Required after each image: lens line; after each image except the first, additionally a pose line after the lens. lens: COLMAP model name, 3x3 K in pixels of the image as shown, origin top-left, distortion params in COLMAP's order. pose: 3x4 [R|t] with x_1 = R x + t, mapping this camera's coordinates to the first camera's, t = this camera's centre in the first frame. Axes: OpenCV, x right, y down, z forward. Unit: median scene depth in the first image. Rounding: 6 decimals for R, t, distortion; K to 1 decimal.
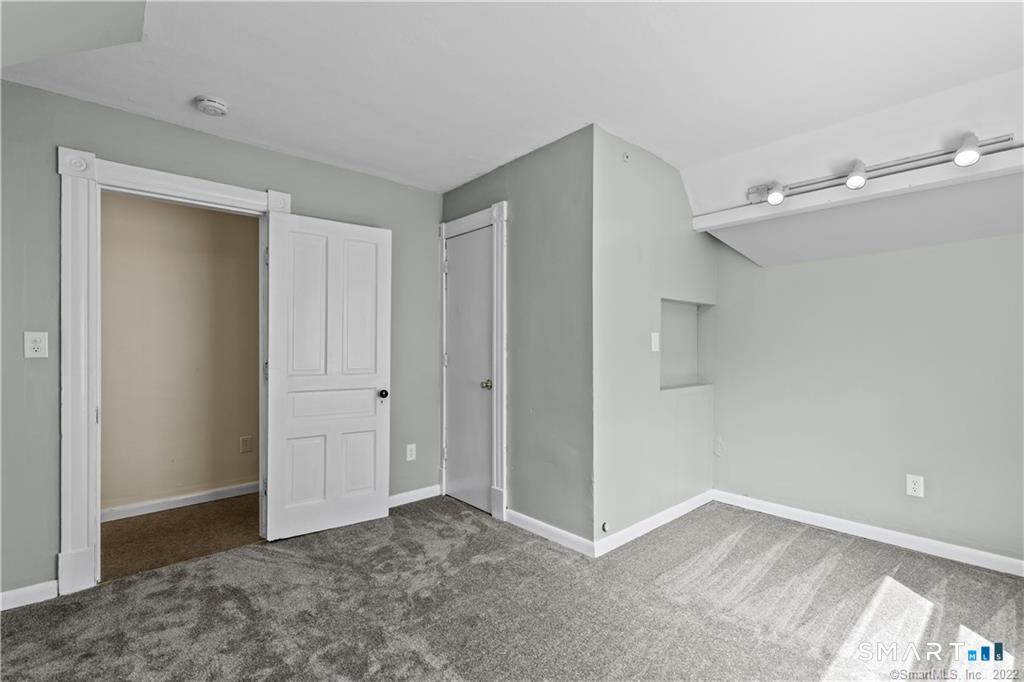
lens RADIAL K [[467.8, 0, 538.1], [0, 467.8, 351.6], [0, 0, 1]] dist [0.003609, -0.000636]
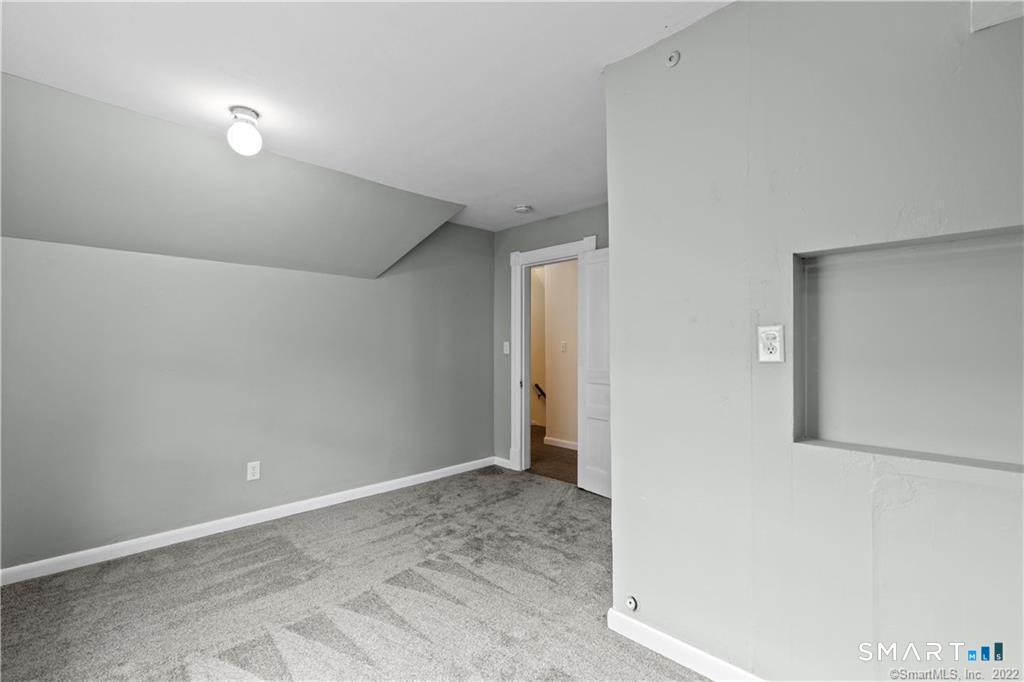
lens RADIAL K [[466.4, 0, 512.0], [0, 466.4, 341.0], [0, 0, 1]] dist [0.000313, -0.000136]
pose [[0.008617, -0.013406, -0.999873, 0.893580], [-0.012484, 0.999831, -0.013513, -0.013987], [0.999885, 0.012599, 0.008448, 0.838050]]
